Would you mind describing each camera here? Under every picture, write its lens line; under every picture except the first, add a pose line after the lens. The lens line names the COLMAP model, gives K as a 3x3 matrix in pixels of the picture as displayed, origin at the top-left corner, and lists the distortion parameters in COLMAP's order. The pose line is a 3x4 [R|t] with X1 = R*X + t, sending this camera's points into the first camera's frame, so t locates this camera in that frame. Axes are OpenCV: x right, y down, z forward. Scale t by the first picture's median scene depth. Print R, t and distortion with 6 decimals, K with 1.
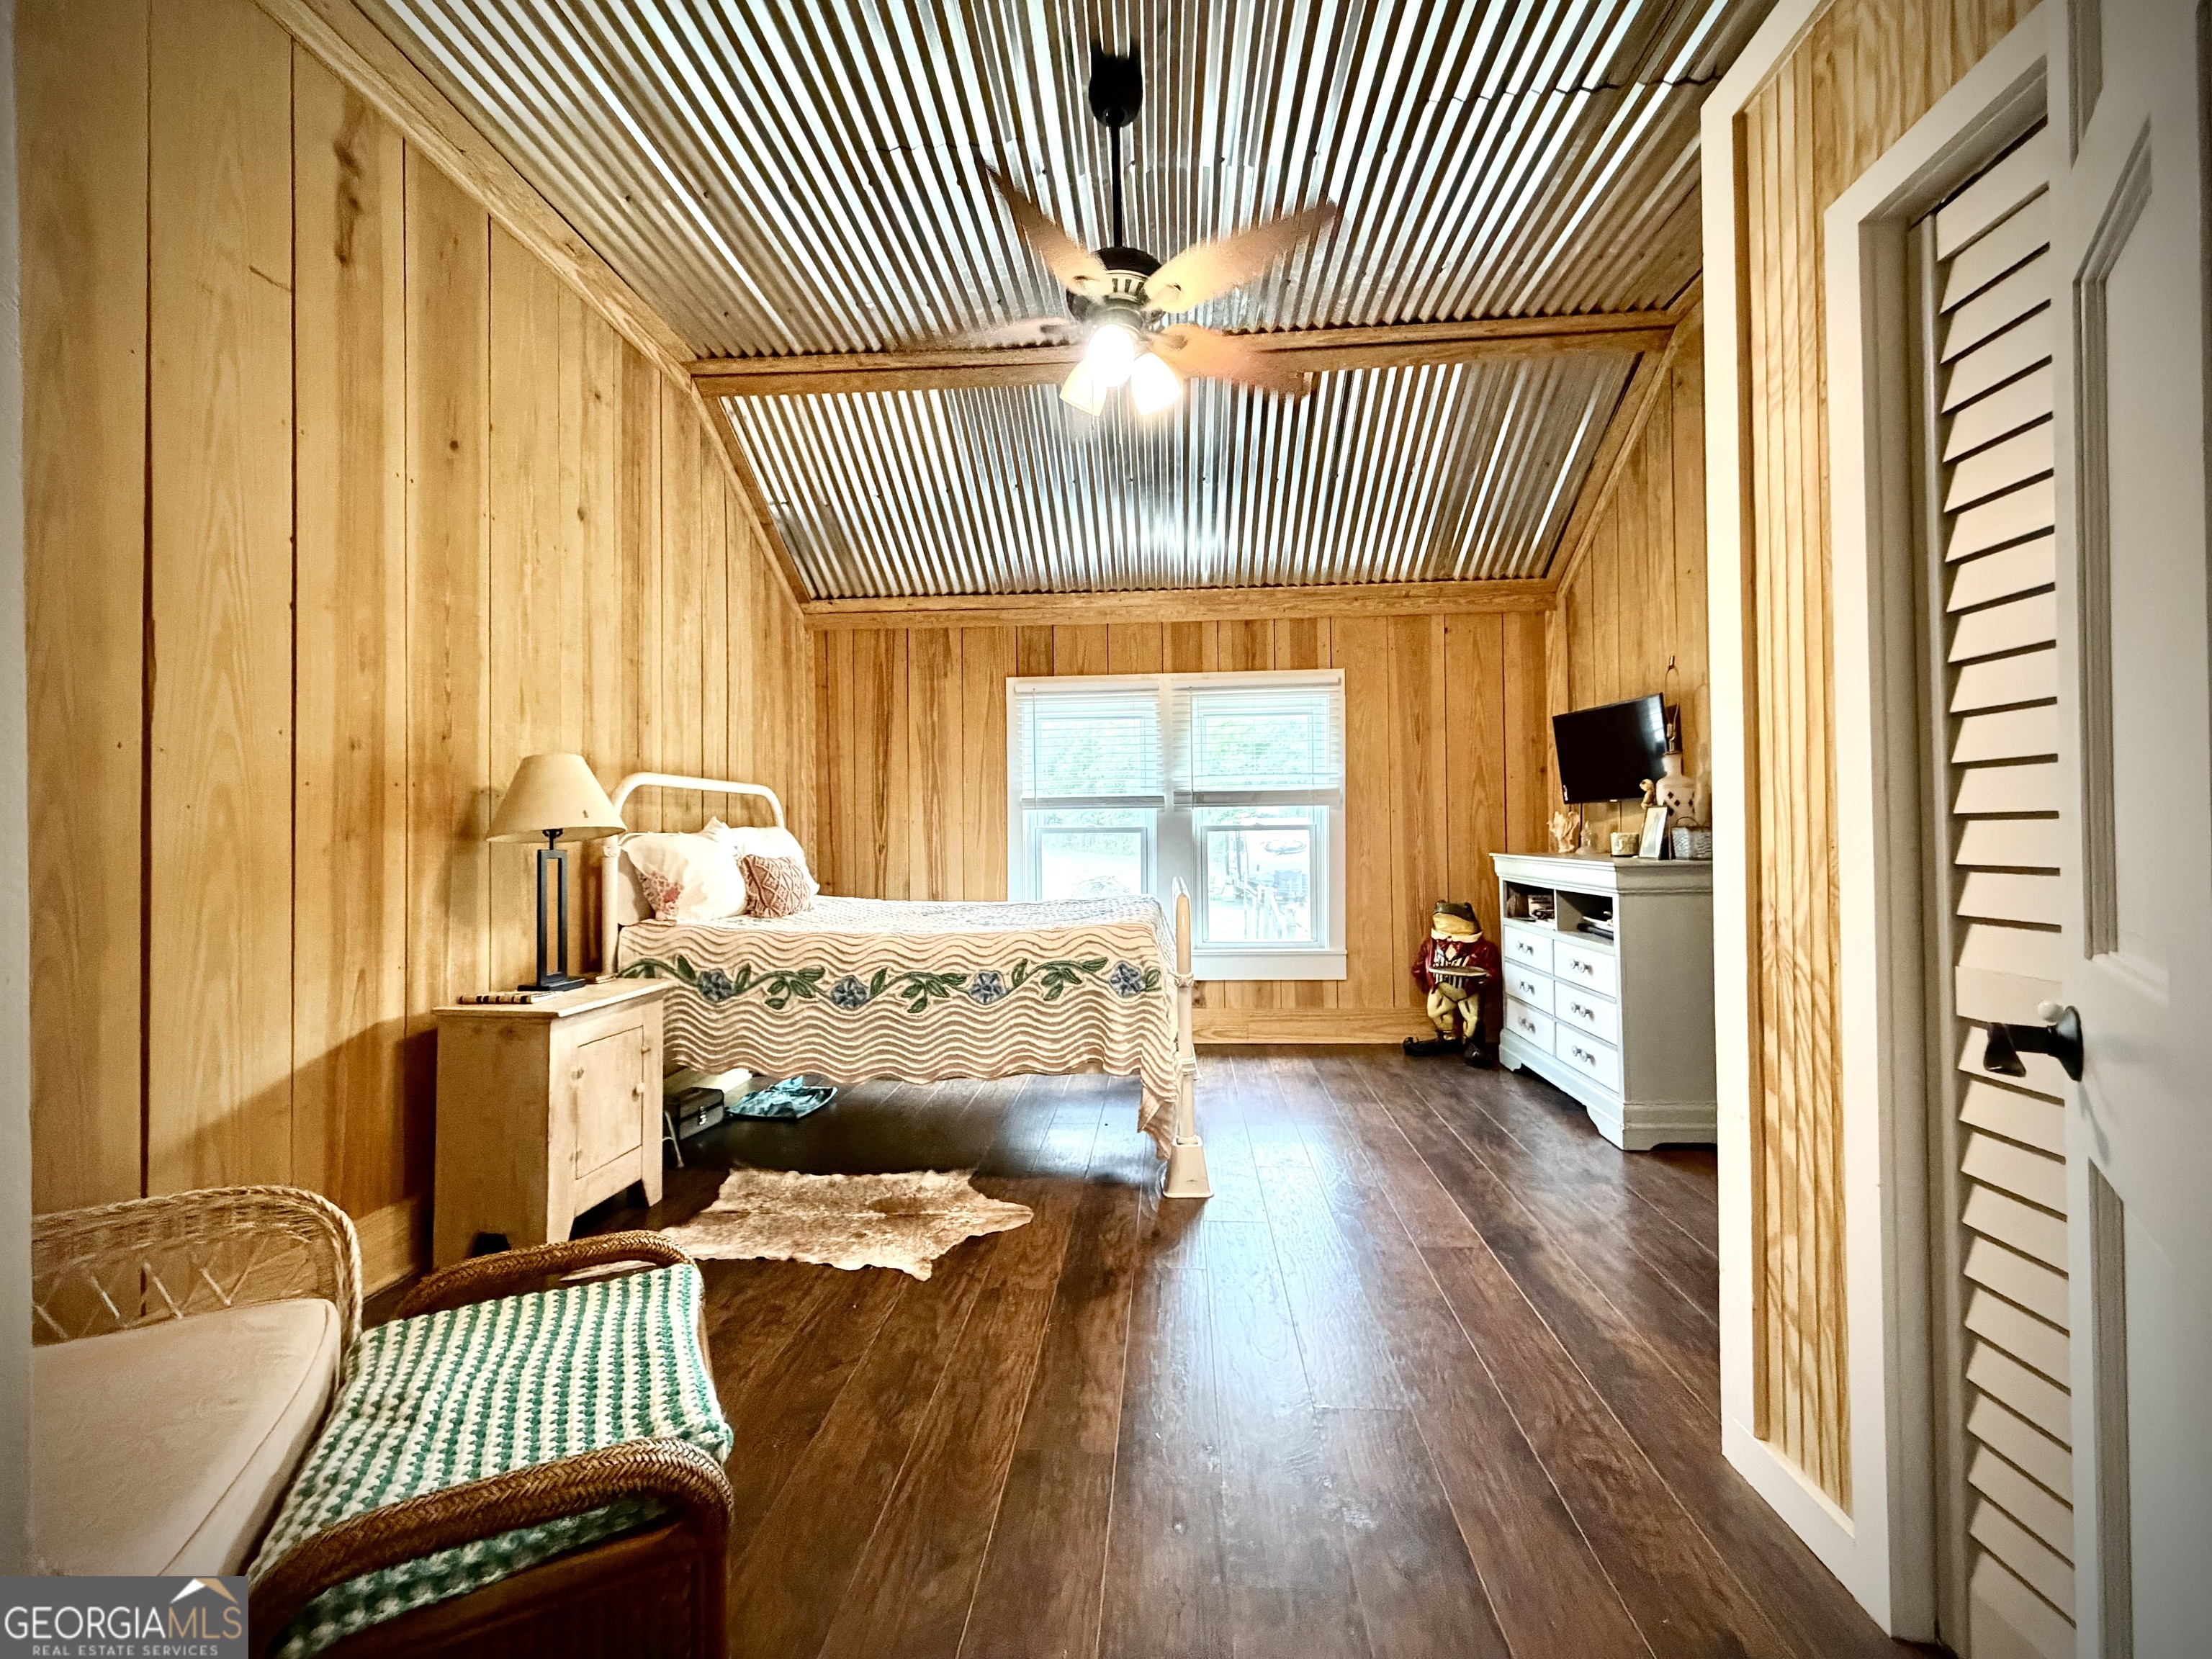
lens RADIAL K [[882.6, 0, 1102.7], [0, 882.6, 828.6], [0, 0, 1]] dist [0.000341, -0.000242]
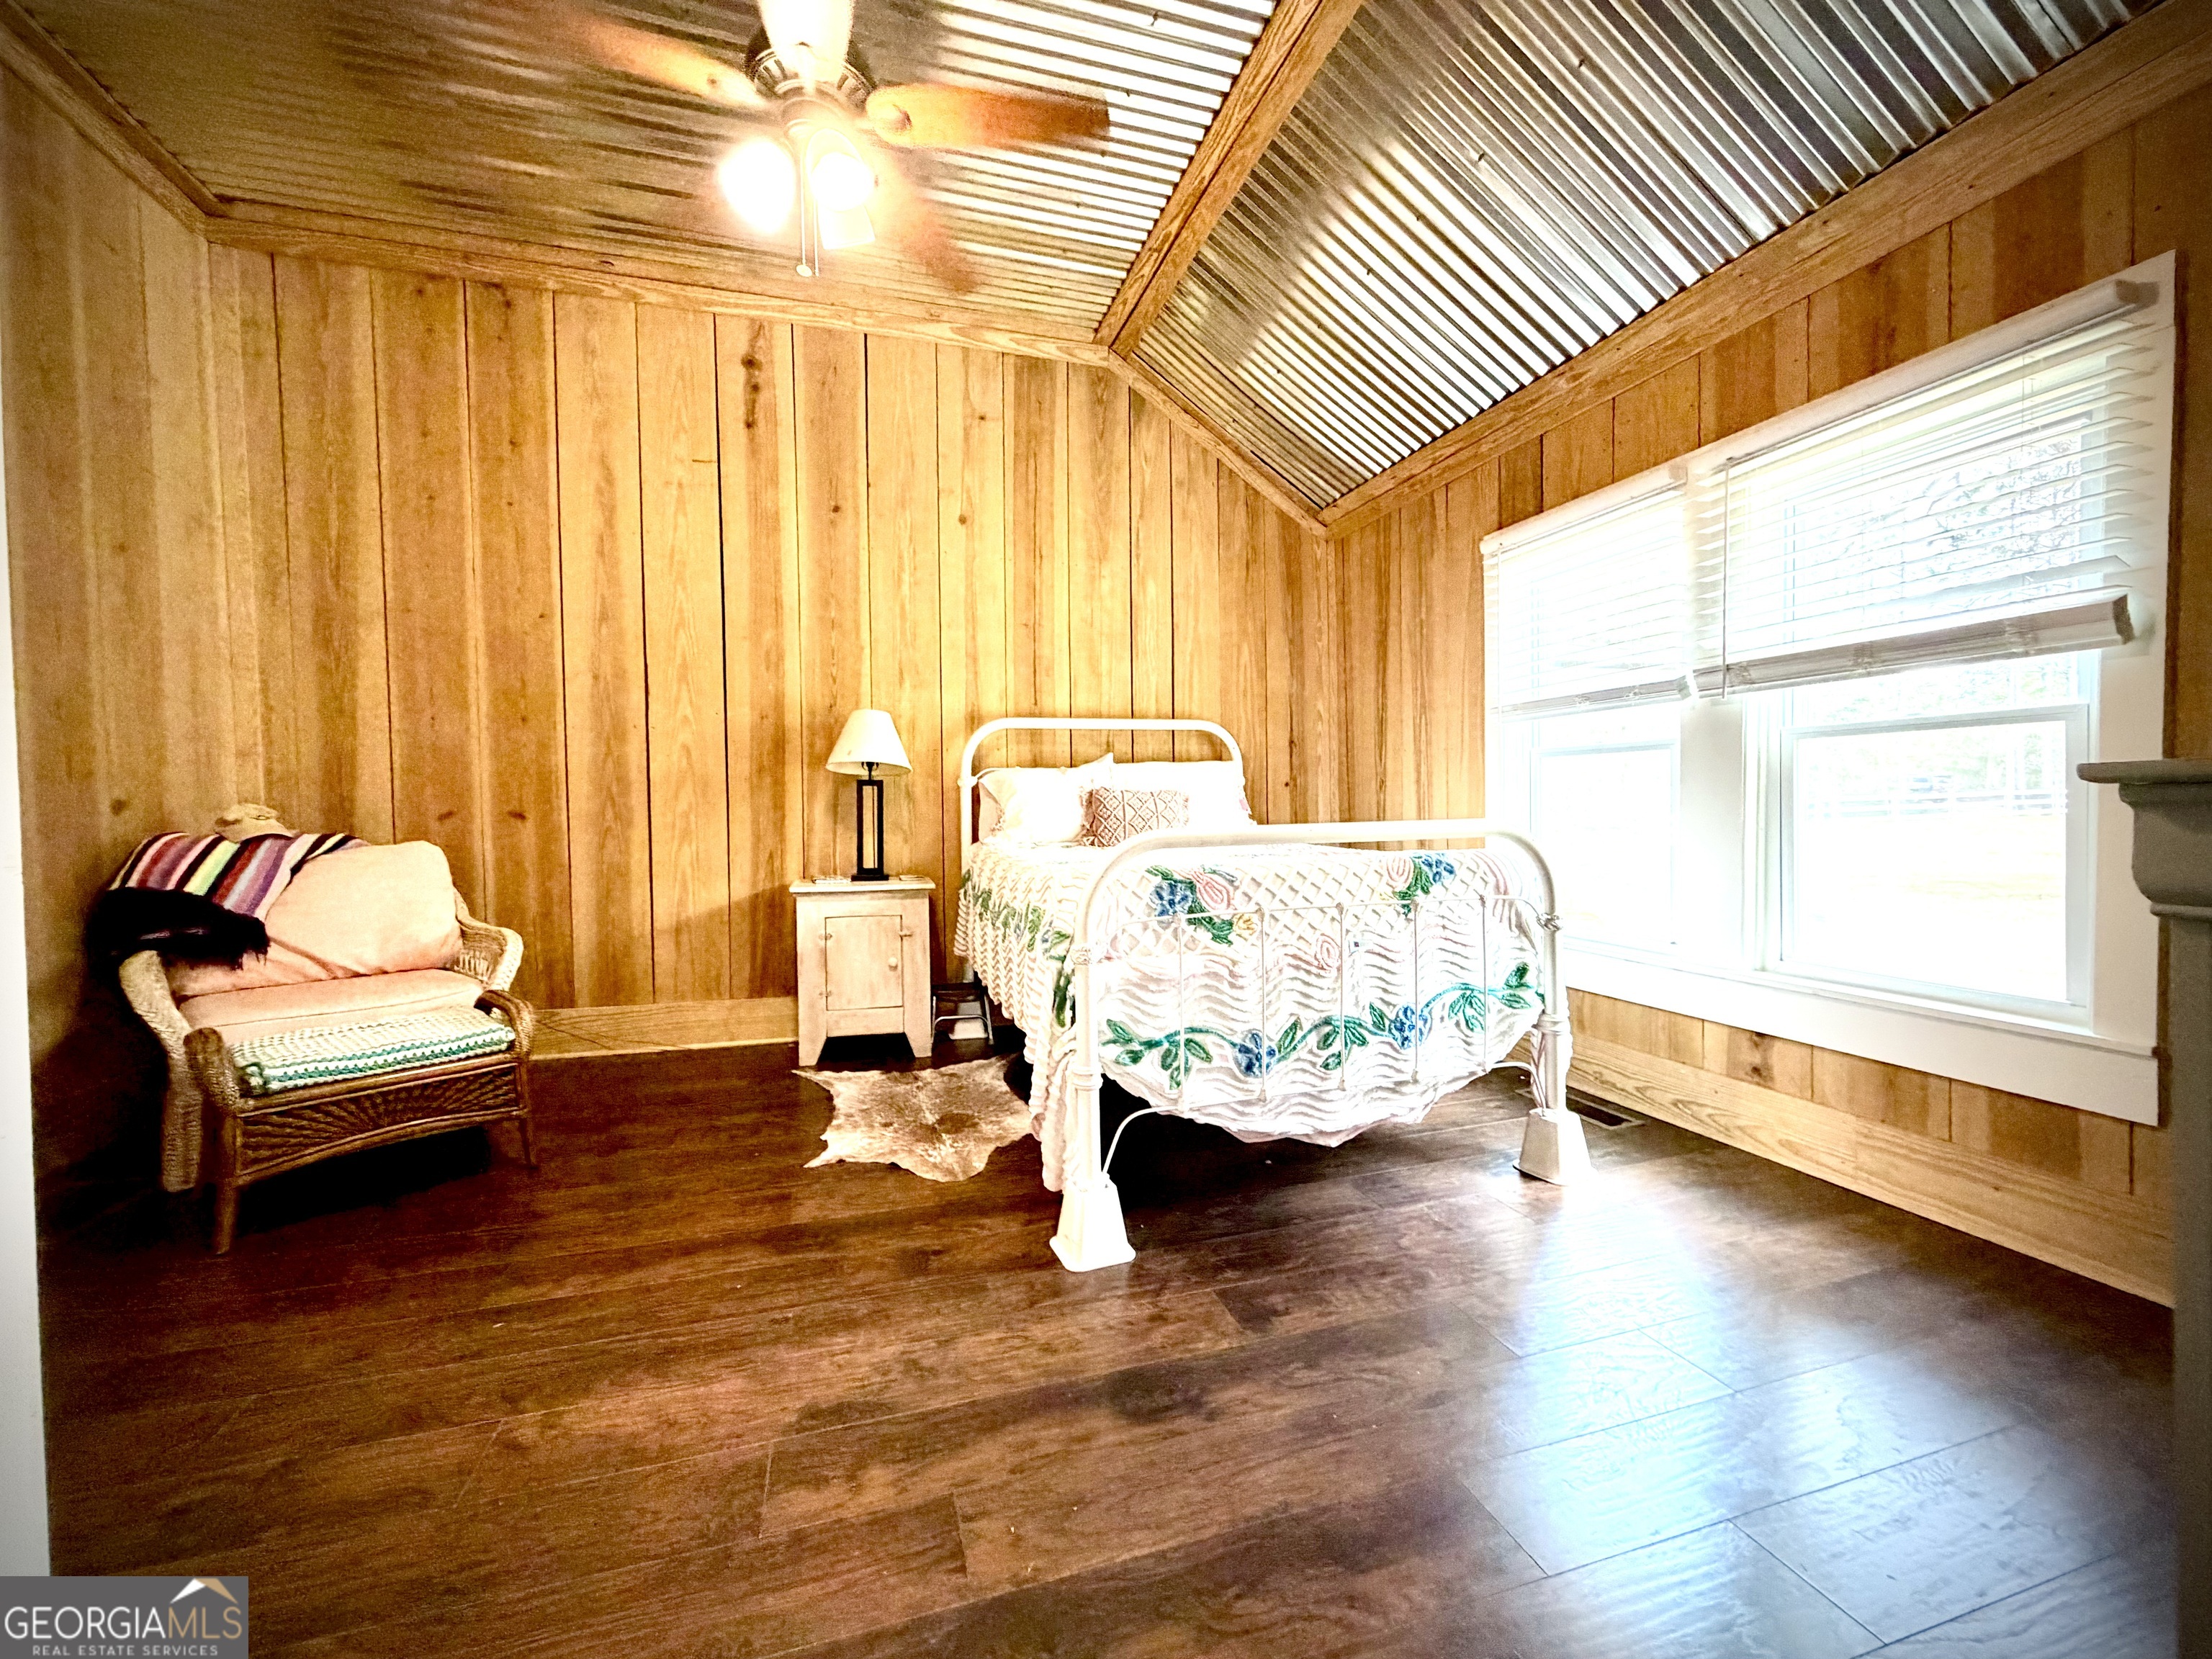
lens RADIAL K [[882.6, 0, 1106.1], [0, 882.6, 826.4], [0, 0, 1]] dist [0.000341, -0.000242]
pose [[0.362764, 0.027109, -0.931487, 0.753091], [0.016237, 0.999241, 0.035404, 0.050789], [0.931739, -0.027967, 0.362049, 0.783519]]
